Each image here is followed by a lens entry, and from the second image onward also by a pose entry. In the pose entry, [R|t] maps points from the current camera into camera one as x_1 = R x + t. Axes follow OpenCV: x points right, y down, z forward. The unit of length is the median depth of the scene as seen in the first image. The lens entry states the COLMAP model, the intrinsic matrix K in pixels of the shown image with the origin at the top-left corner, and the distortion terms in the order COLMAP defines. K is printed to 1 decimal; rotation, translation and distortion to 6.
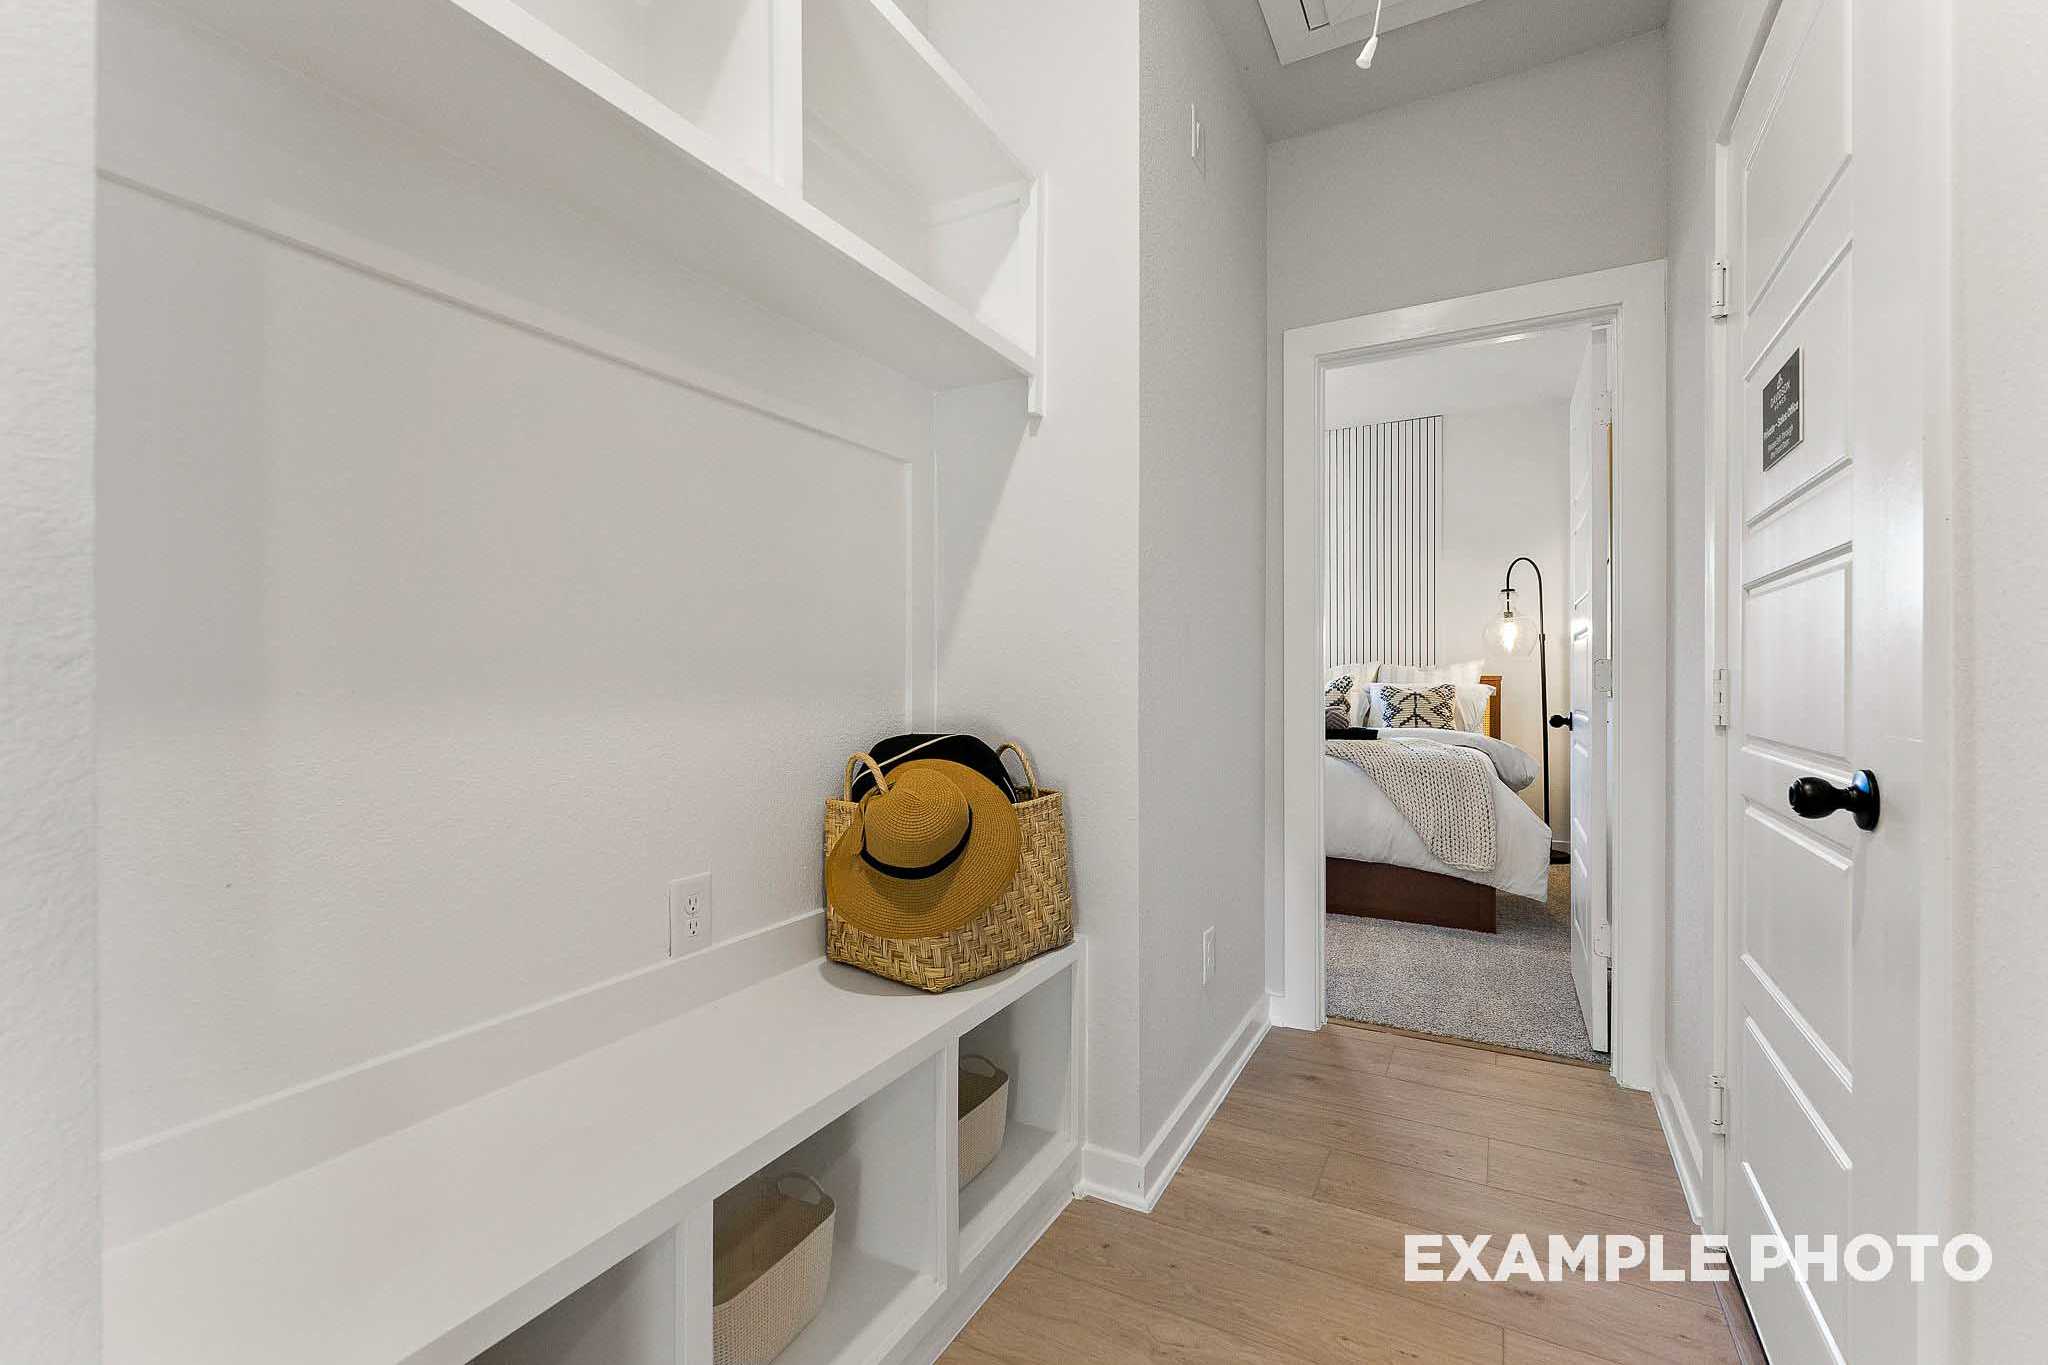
lens RADIAL K [[871.1, 0, 1027.0], [0, 871.1, 695.0], [0, 0, 1]] dist [0.000647, 0.000053]
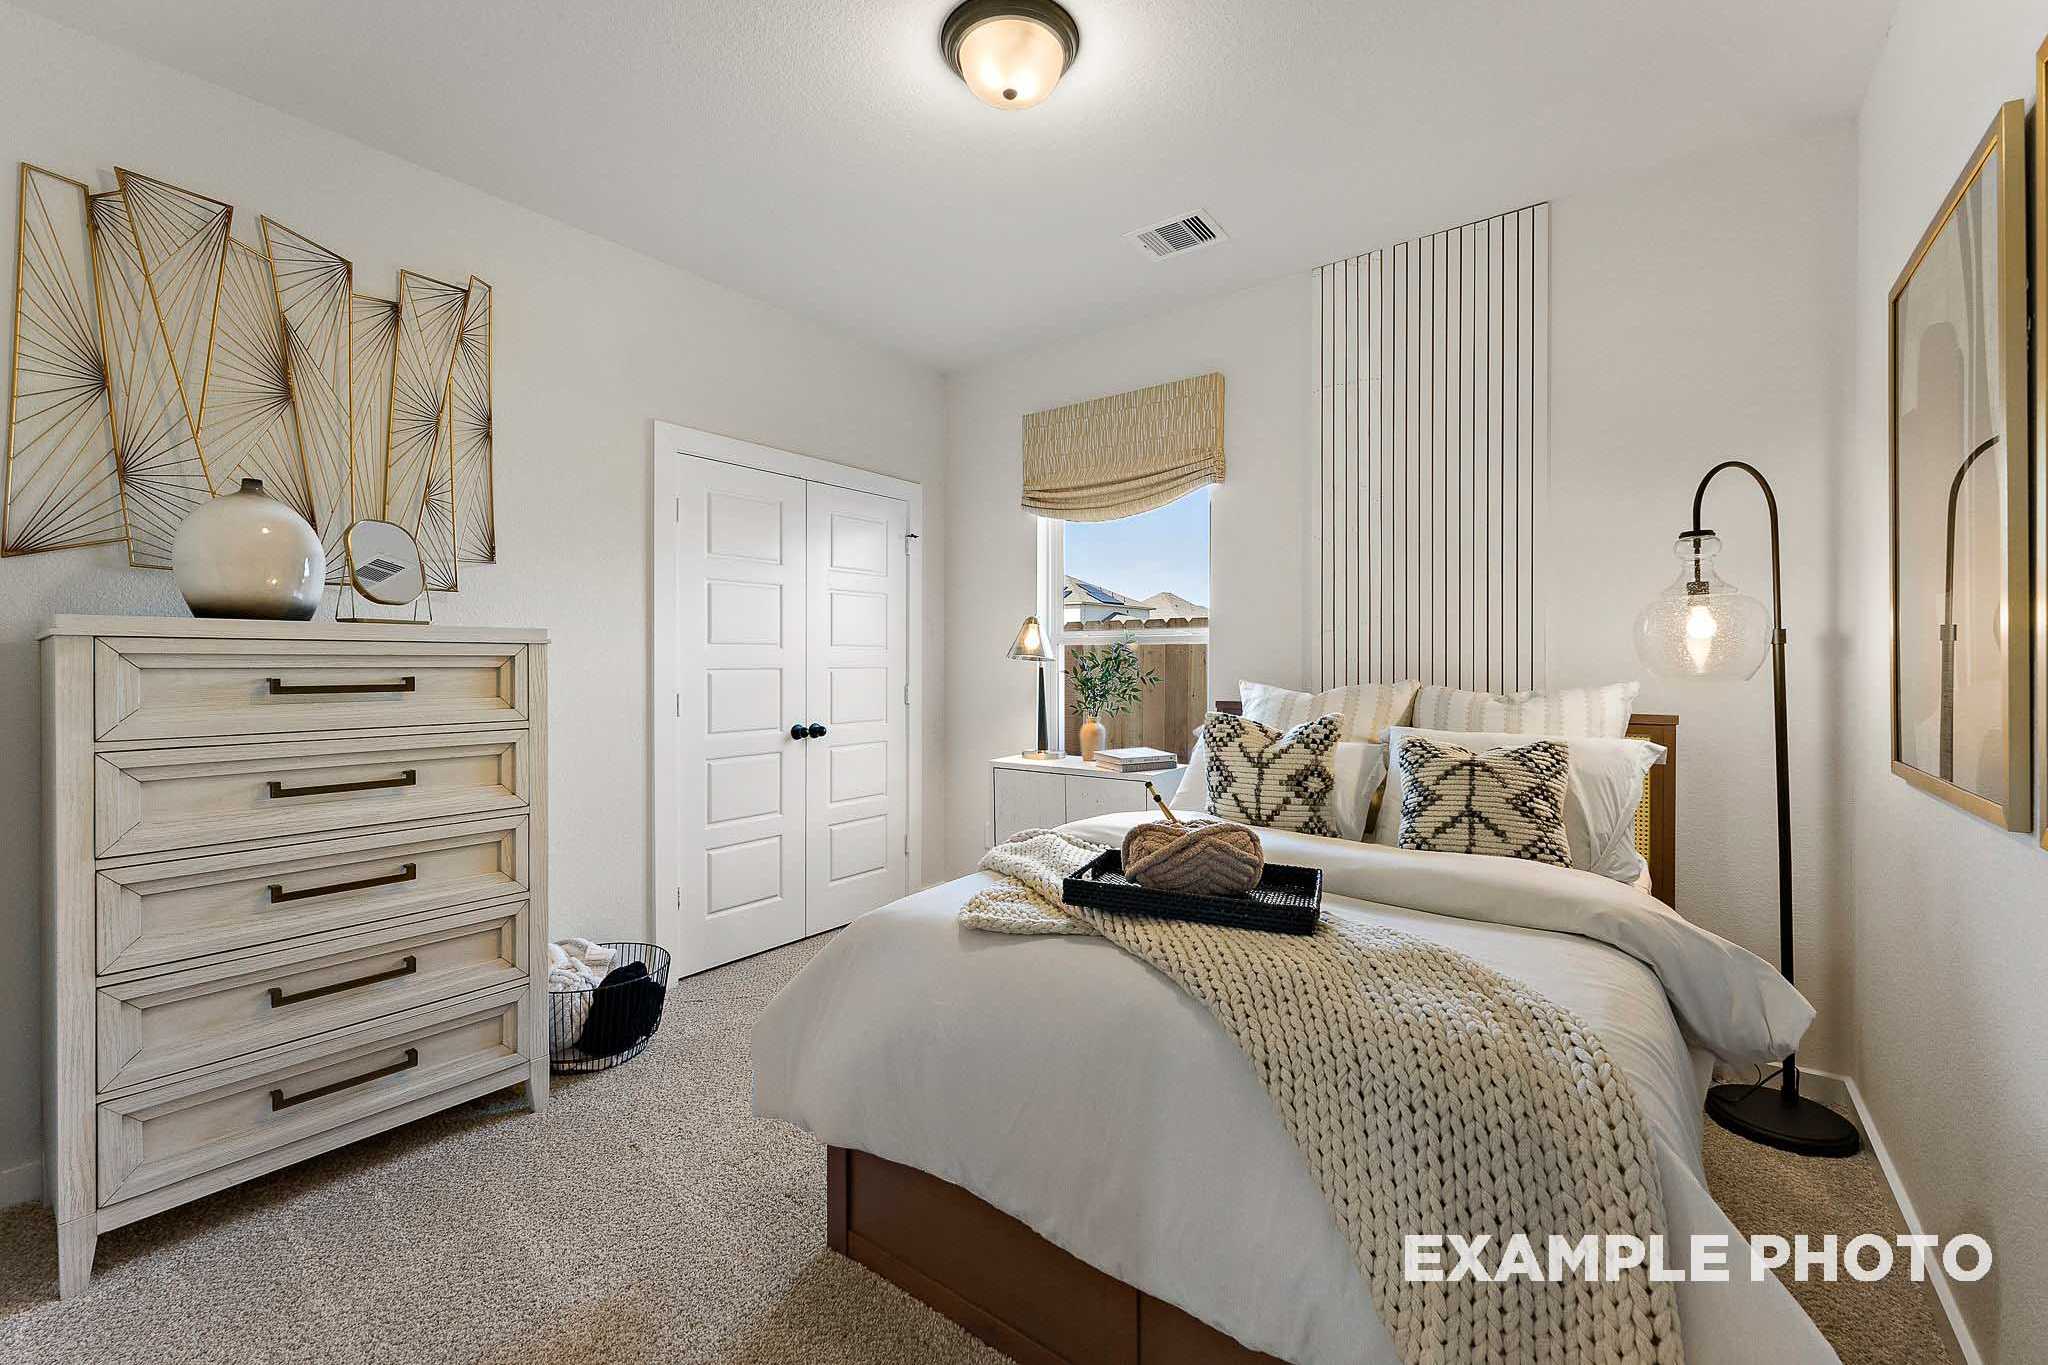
lens RADIAL K [[836.5, 0, 1018.2], [0, 836.5, 670.7], [0, 0, 1]] dist [-0.000676, -0.000029]
pose [[0.988187, 0.003586, -0.153211, 0.269734], [-0.004430, 0.999977, -0.005171, -0.045489], [0.153189, 0.005788, 0.988180, 0.514612]]
